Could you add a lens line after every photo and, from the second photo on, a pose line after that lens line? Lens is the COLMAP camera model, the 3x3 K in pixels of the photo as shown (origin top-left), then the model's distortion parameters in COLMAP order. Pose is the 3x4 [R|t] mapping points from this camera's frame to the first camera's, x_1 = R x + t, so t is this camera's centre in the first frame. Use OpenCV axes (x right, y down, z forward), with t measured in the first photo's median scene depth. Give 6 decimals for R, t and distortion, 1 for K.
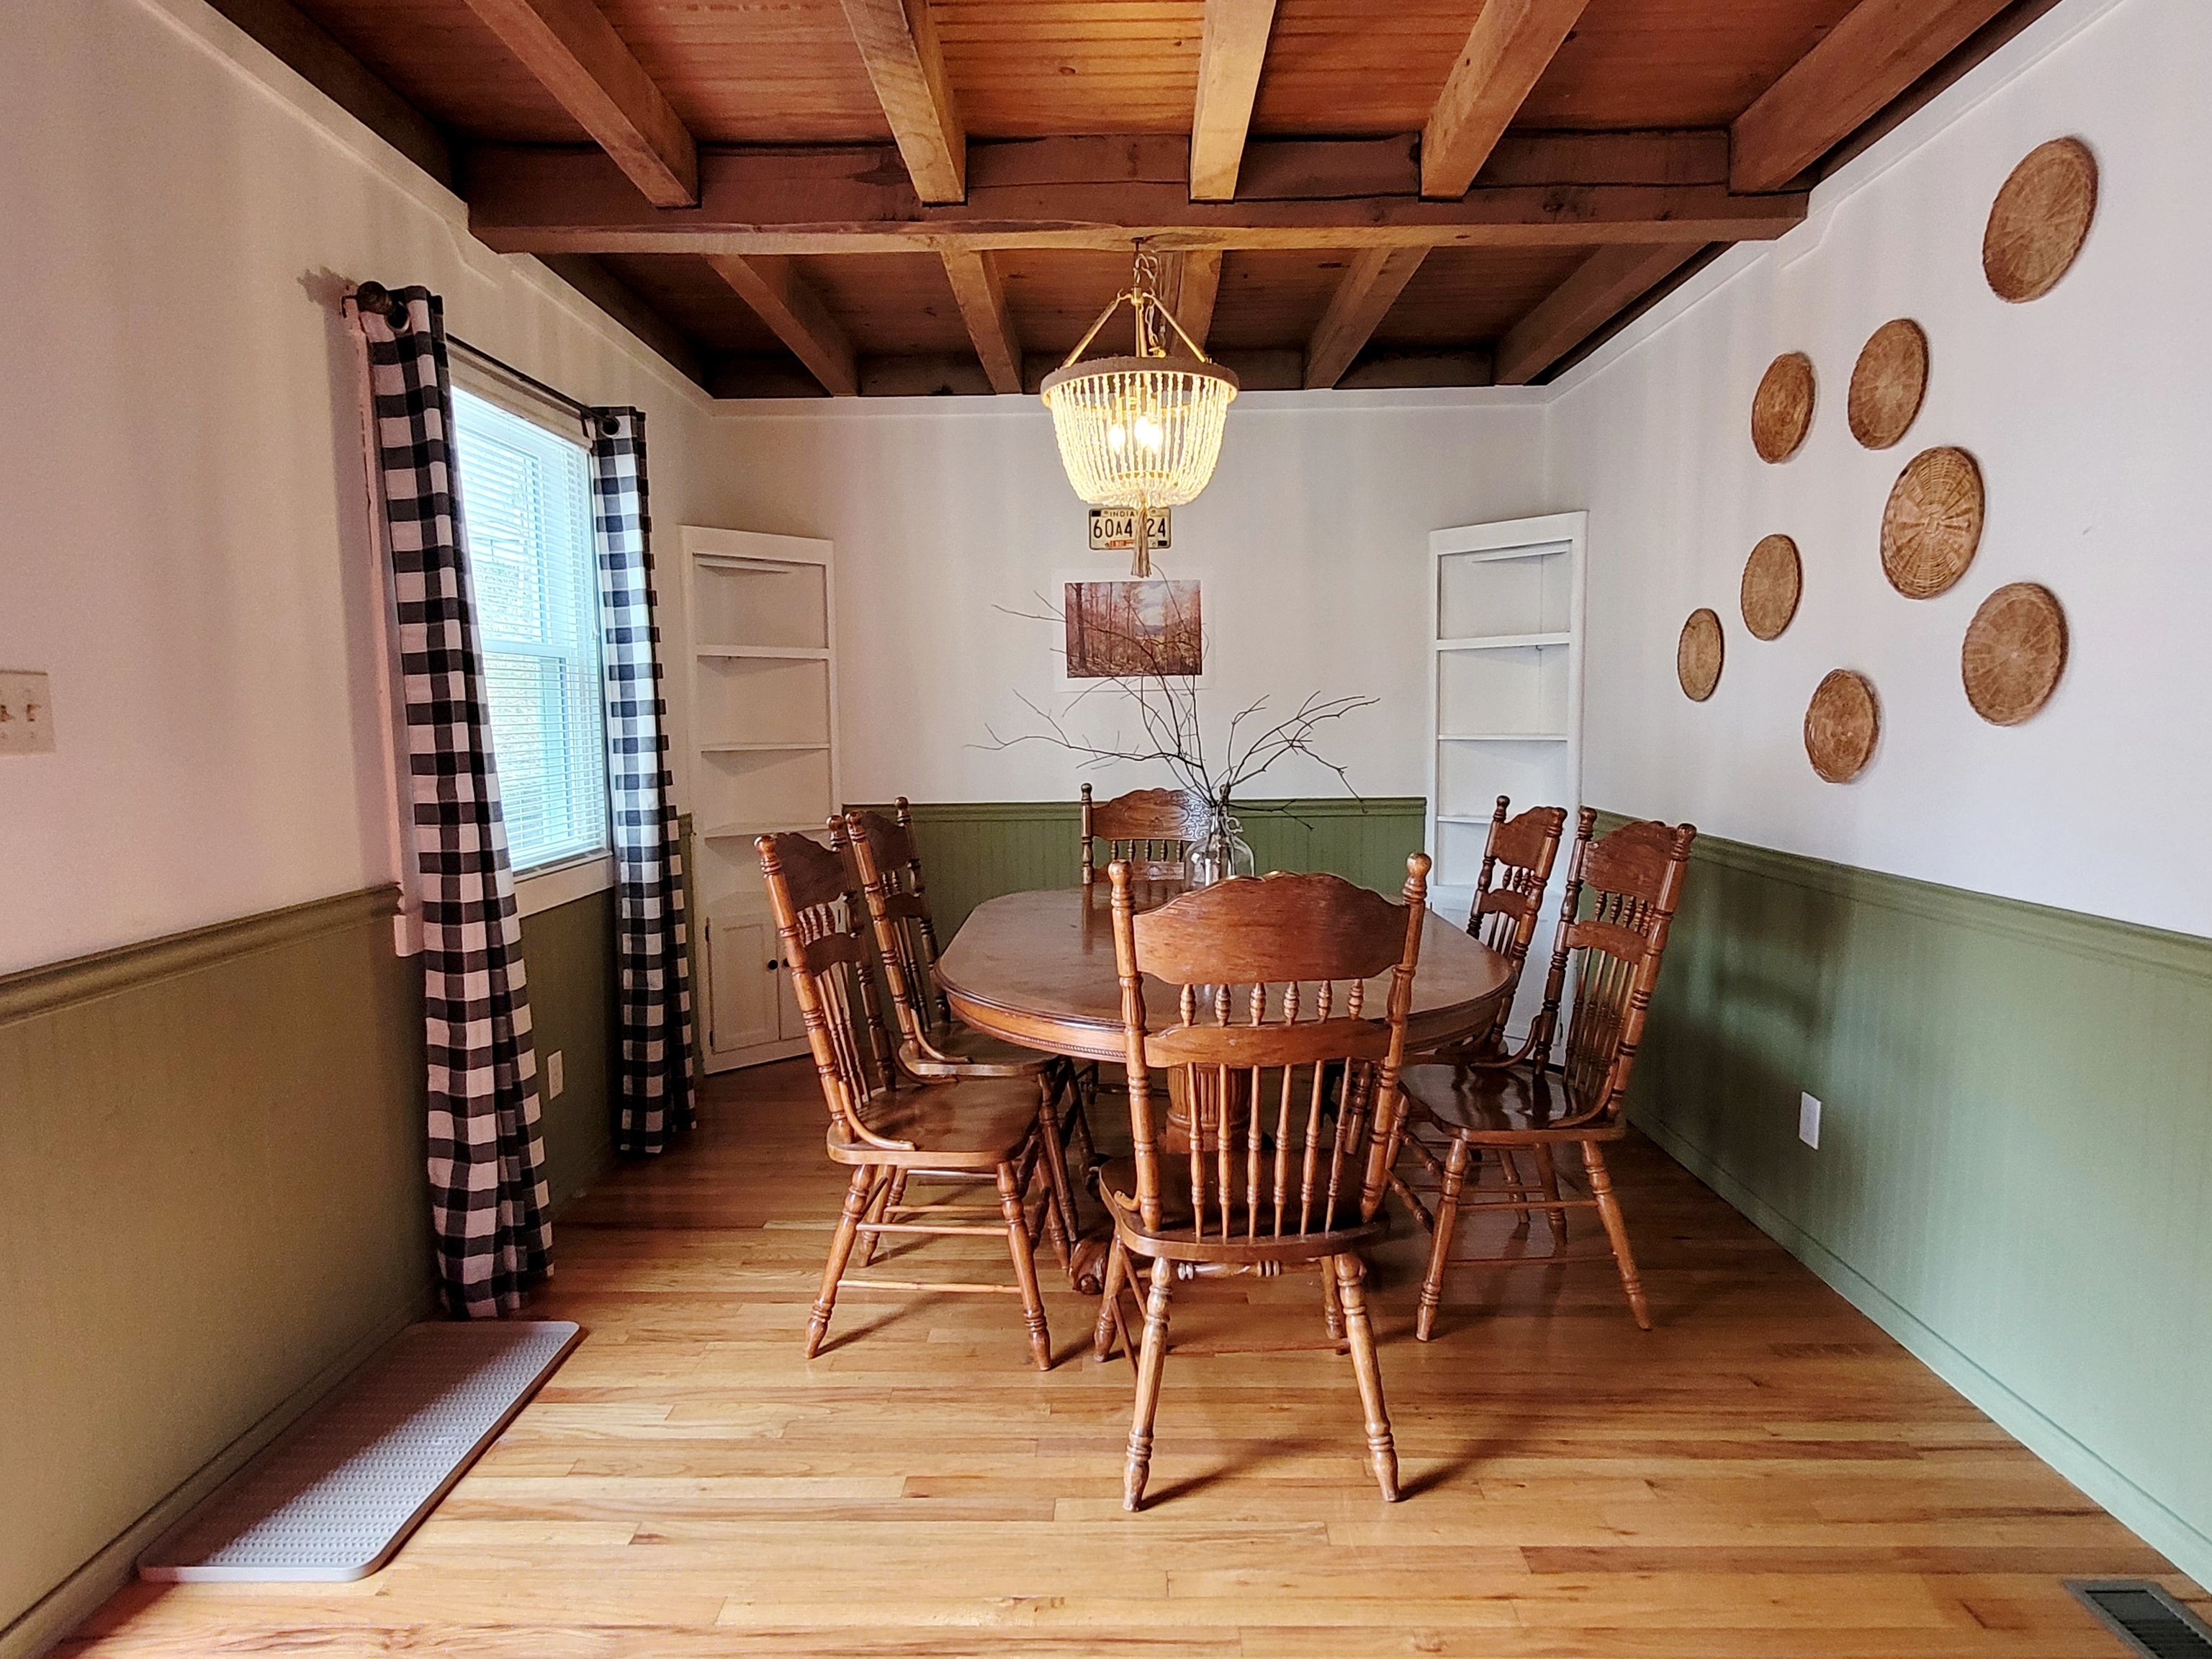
lens RADIAL K [[1261.2, 0, 1112.0], [0, 1261.2, 848.0], [0, 0, 1]] dist [0.005716, -0.003351]
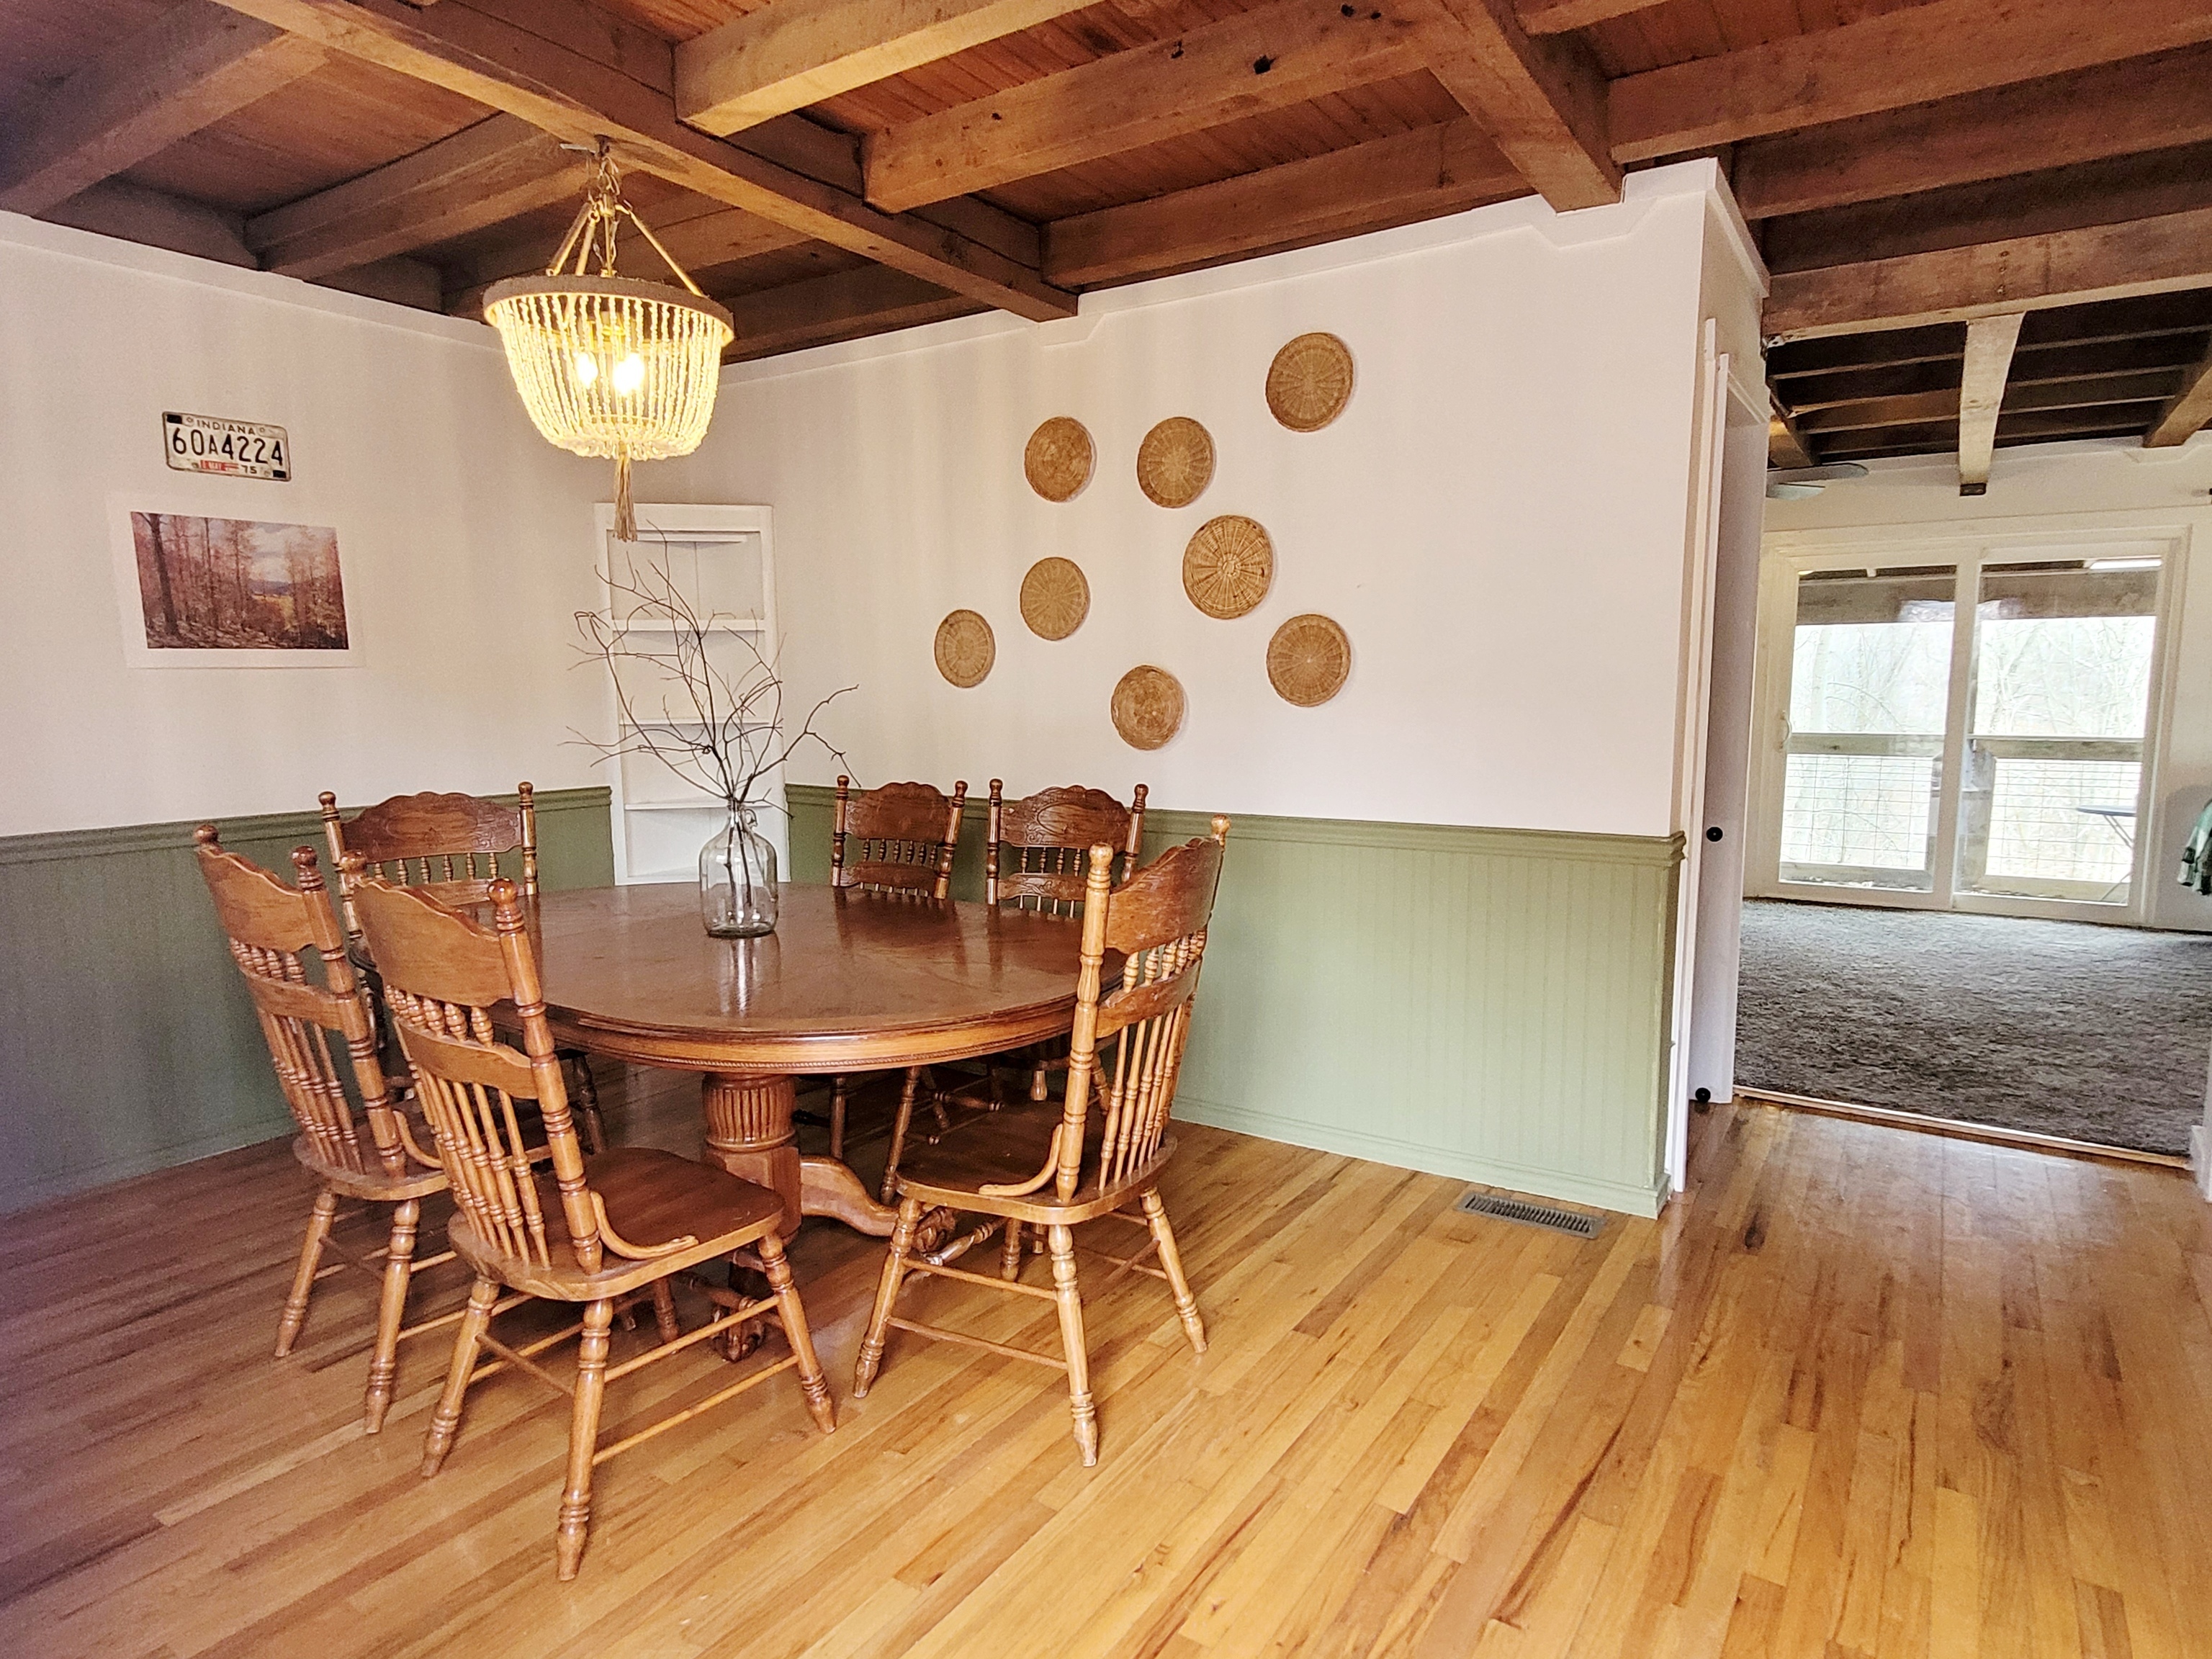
lens RADIAL K [[1261.2, 0, 1112.0], [0, 1261.2, 848.0], [0, 0, 1]] dist [0.005716, -0.003351]
pose [[0.545022, -0.102511, 0.832131, -0.564188], [0.089340, 0.993947, 0.063930, -0.034503], [-0.833648, 0.039499, 0.550882, 0.276911]]
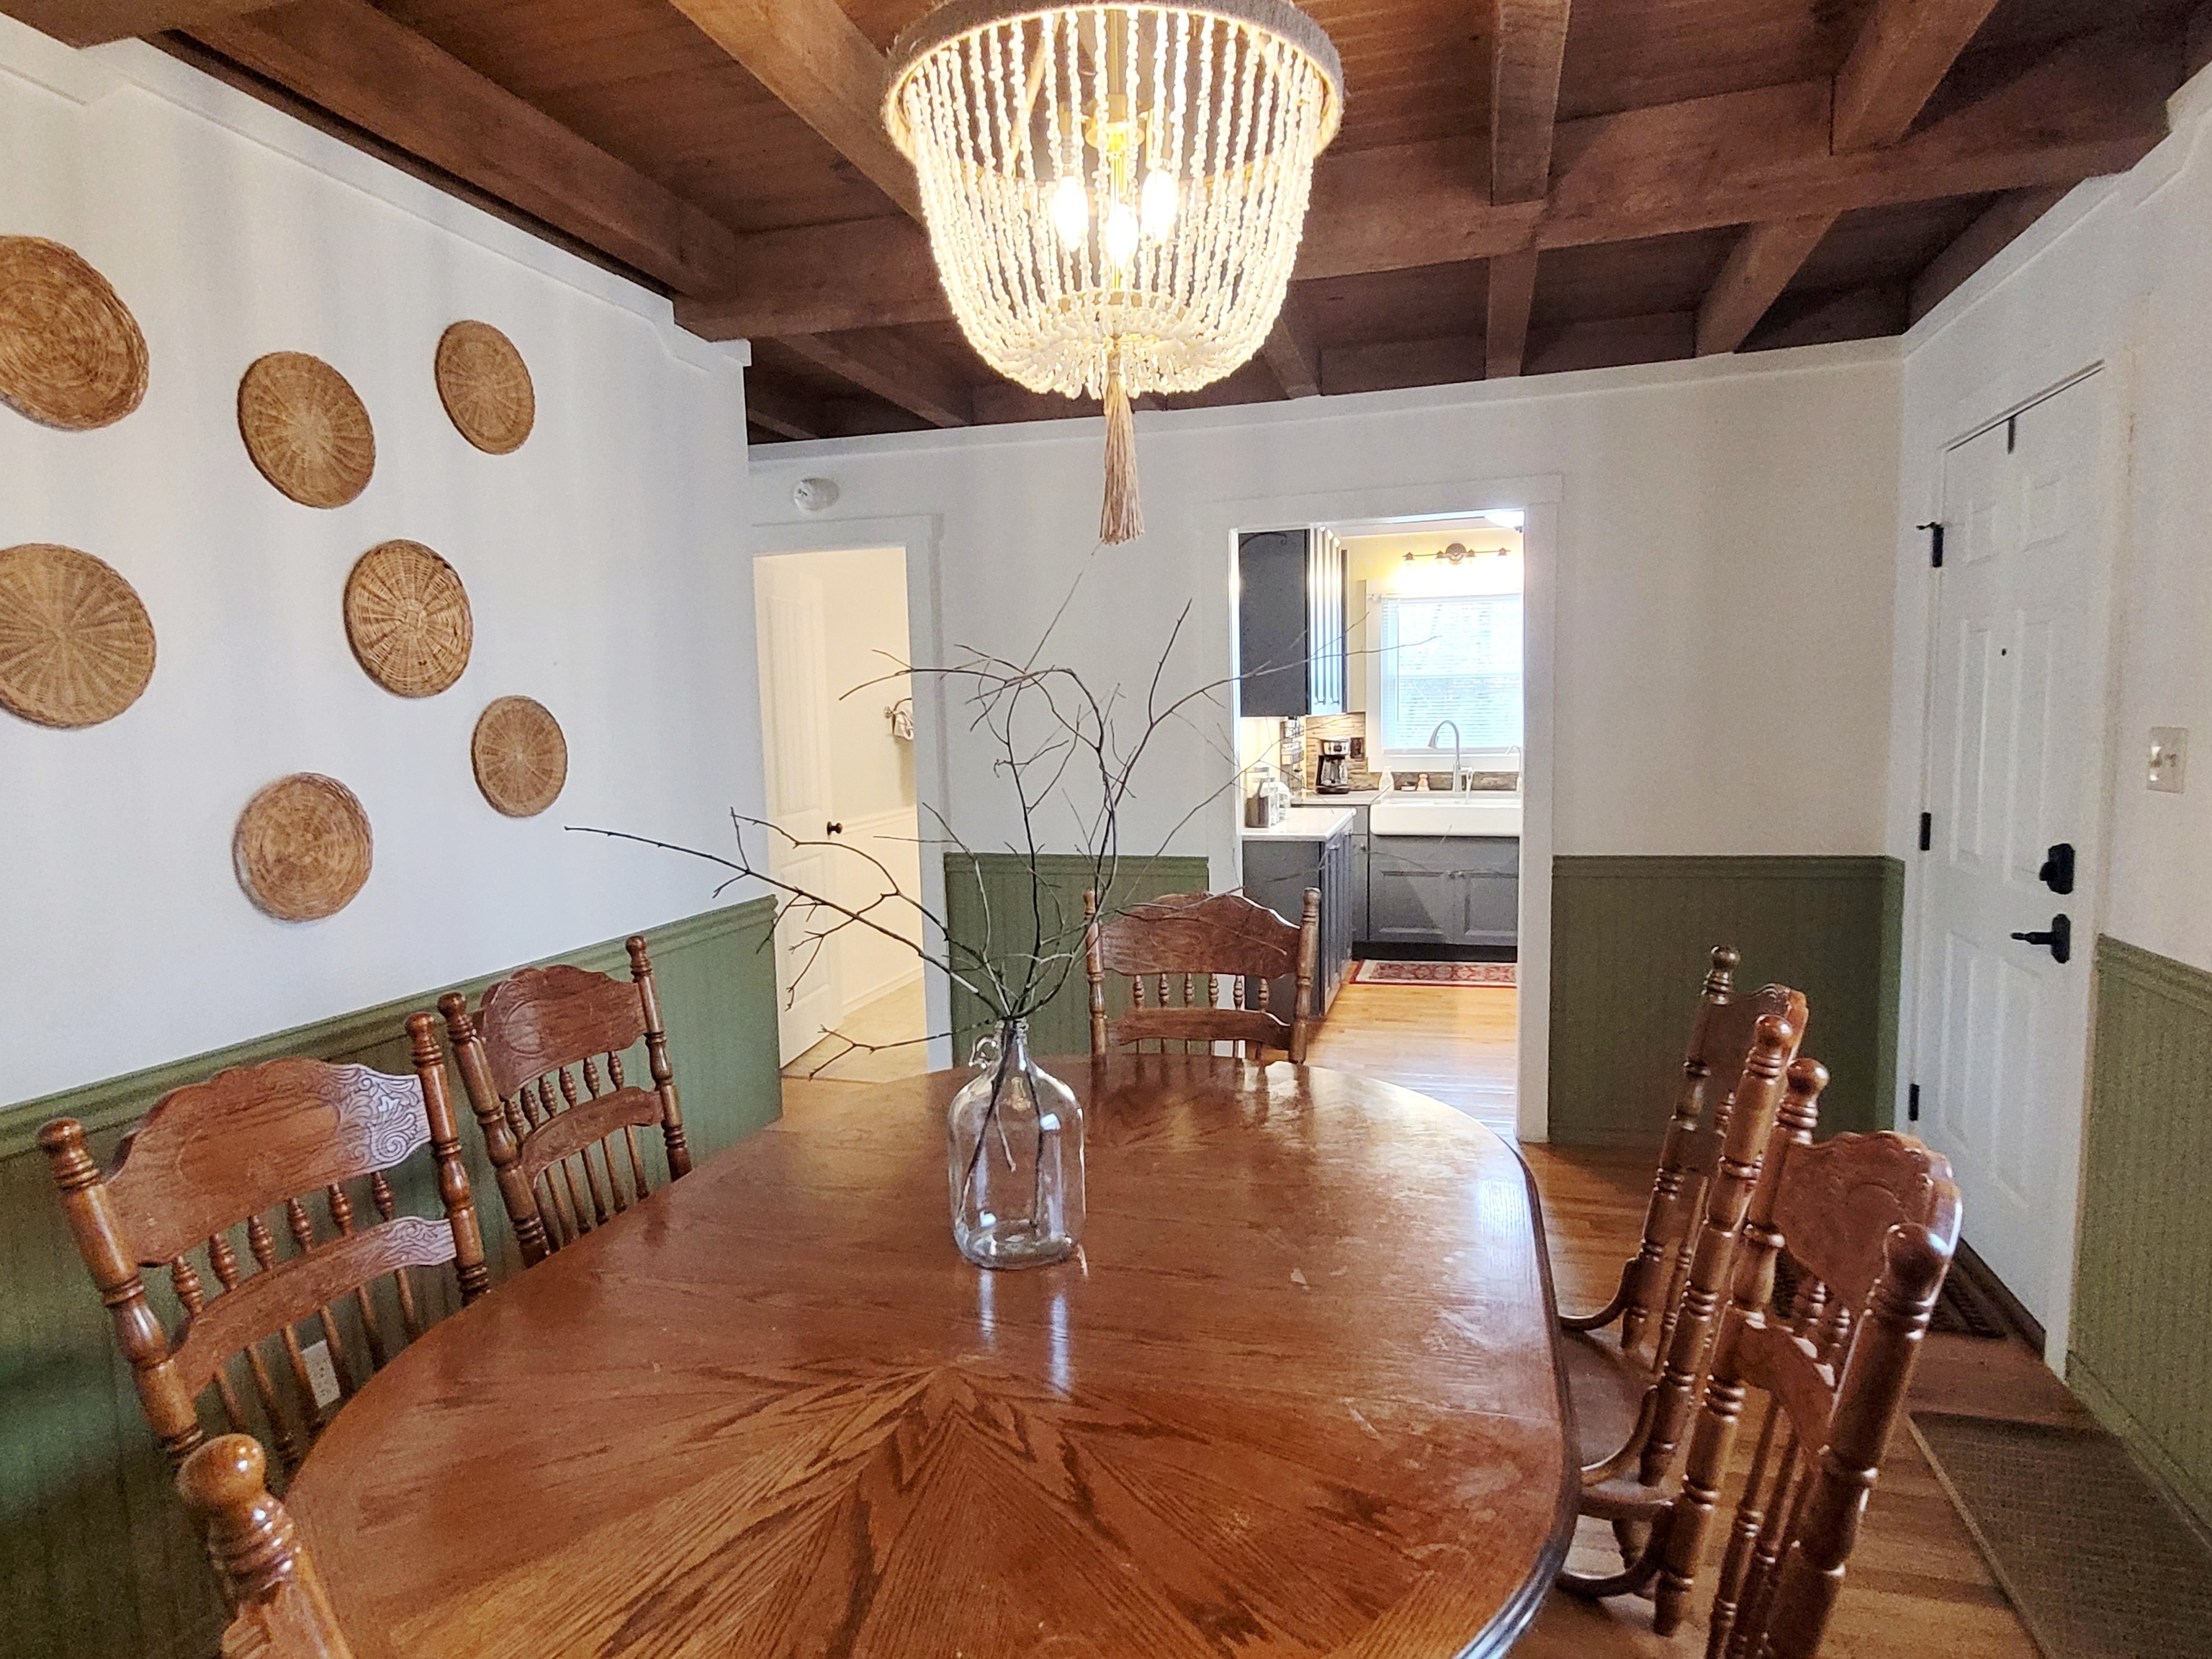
lens RADIAL K [[1261.2, 0, 1112.0], [0, 1261.2, 848.0], [0, 0, 1]] dist [0.005716, -0.003351]
pose [[-0.963471, 0.006144, 0.267741, -0.099981], [0.063535, 0.976439, 0.206227, -0.214552], [-0.260166, 0.215705, -0.941162, 1.532662]]
